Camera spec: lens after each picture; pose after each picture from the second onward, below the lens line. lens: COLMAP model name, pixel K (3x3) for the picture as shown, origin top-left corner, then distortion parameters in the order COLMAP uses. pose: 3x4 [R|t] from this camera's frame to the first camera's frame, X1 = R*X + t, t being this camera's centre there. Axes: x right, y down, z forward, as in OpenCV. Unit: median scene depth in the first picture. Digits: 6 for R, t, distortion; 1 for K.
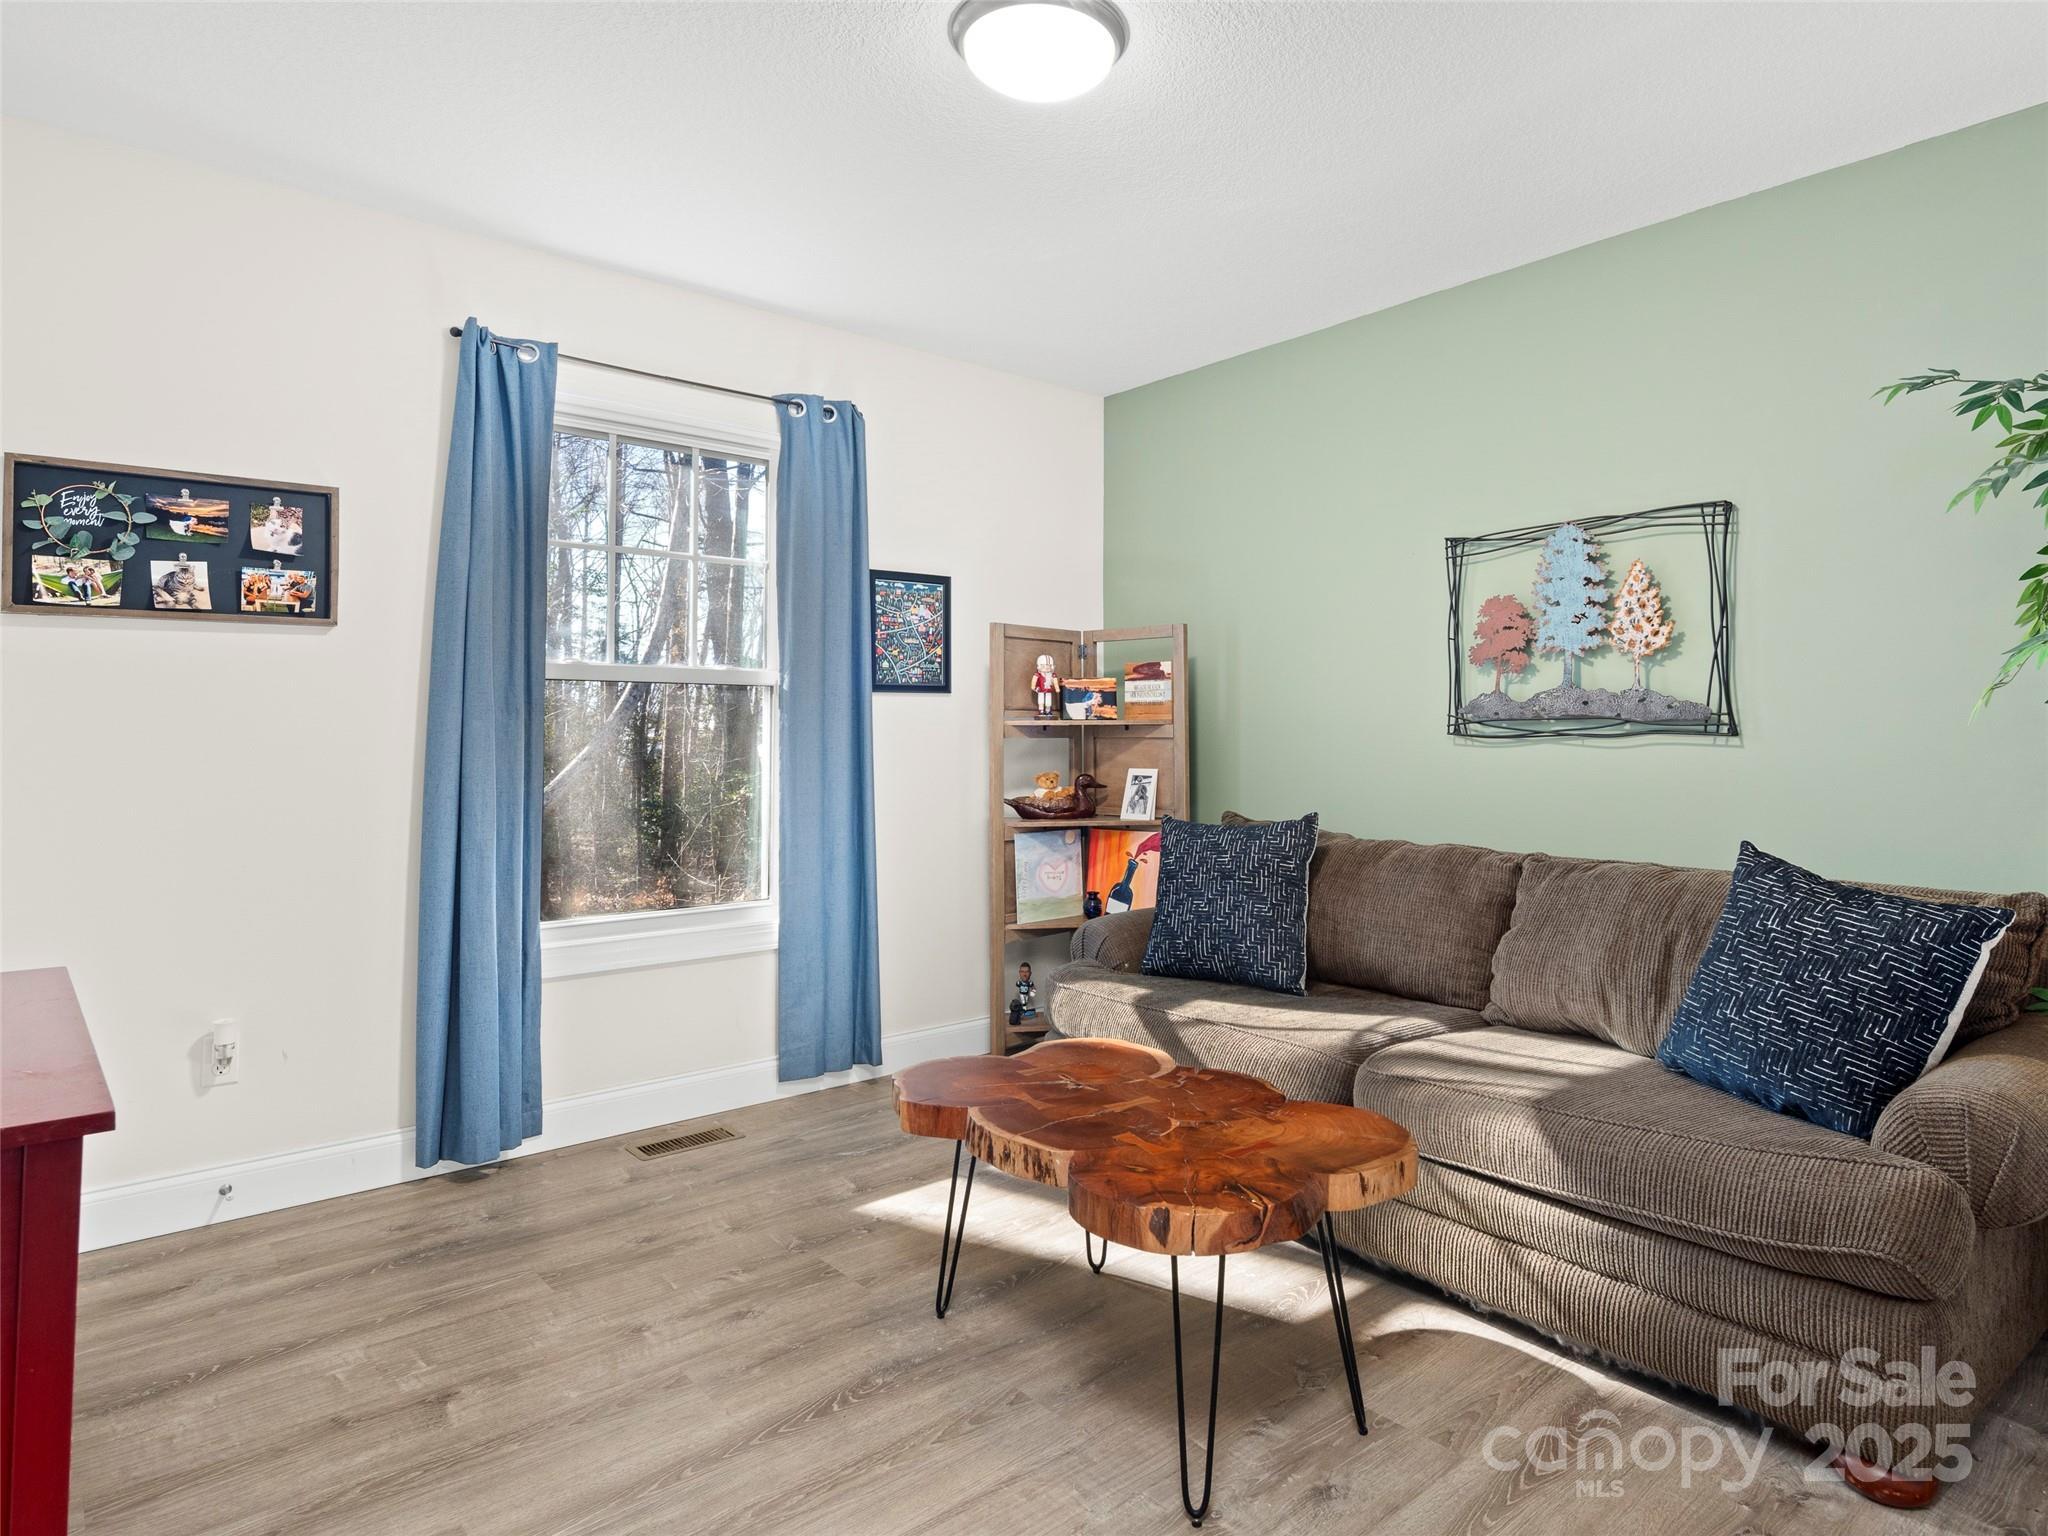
lens RADIAL K [[1092.5, 0, 1024.0], [0, 1092.5, 768.0], [0, 0, 1]] dist [0.001248, 0.000232]
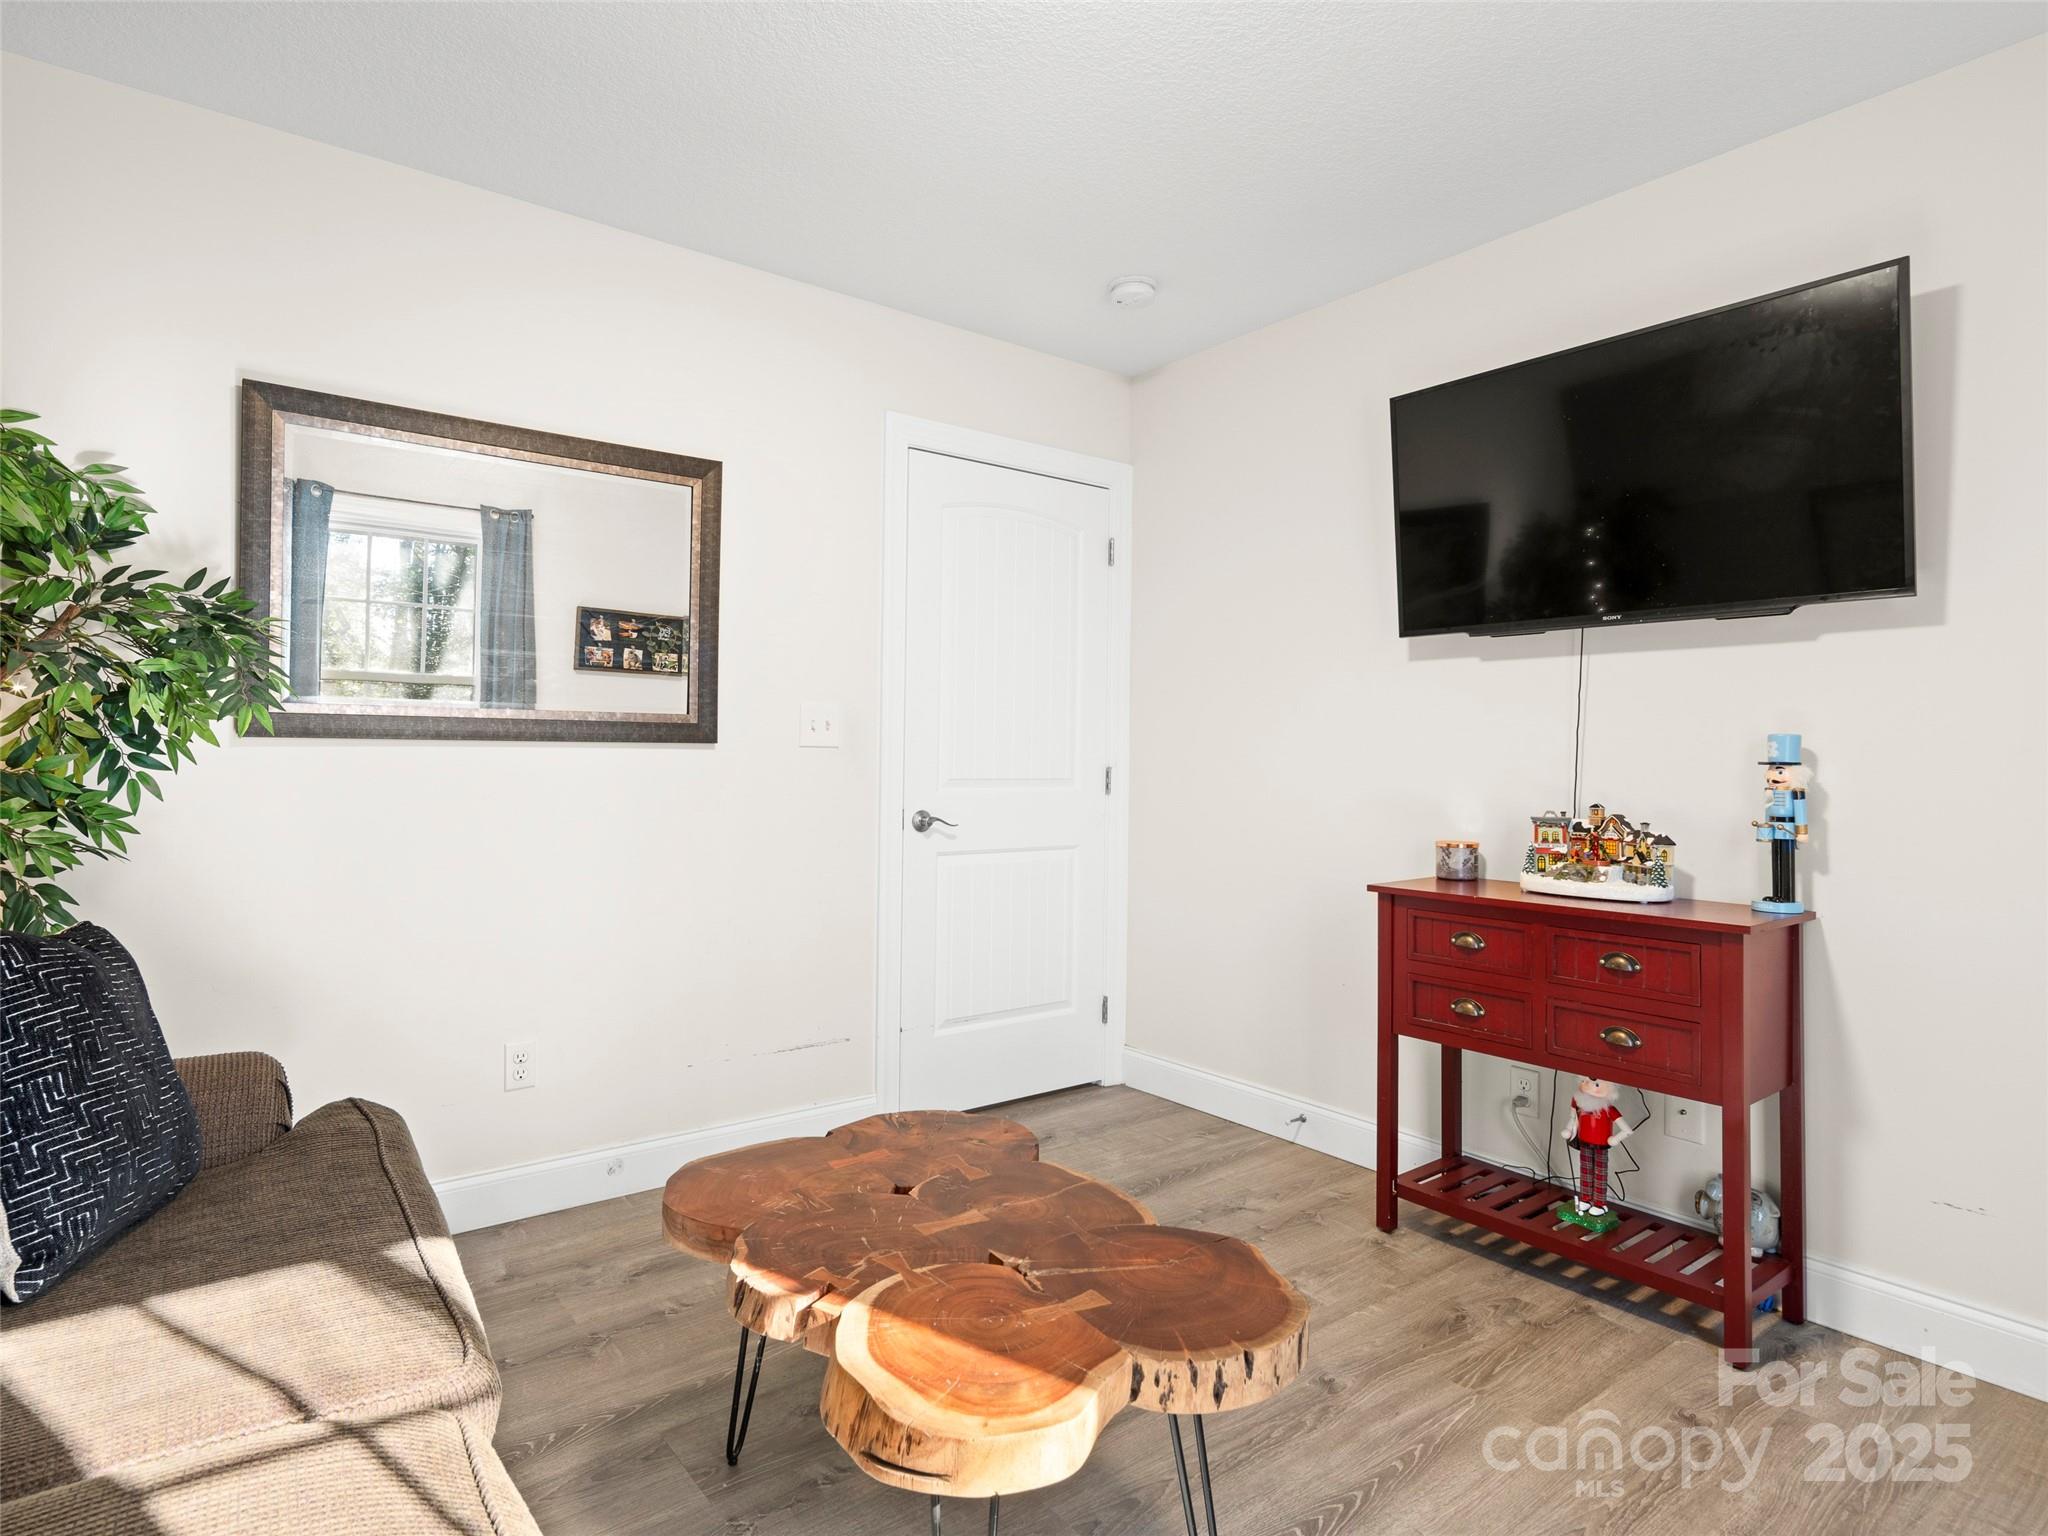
lens RADIAL K [[1092.5, 0, 1024.0], [0, 1092.5, 768.0], [0, 0, 1]] dist [0.001248, 0.000232]
pose [[-0.999935, -0.001740, -0.011287, 0.058492], [-0.001678, 0.999984, -0.005434, -0.007593], [0.011296, -0.005415, -0.999922, 1.792600]]
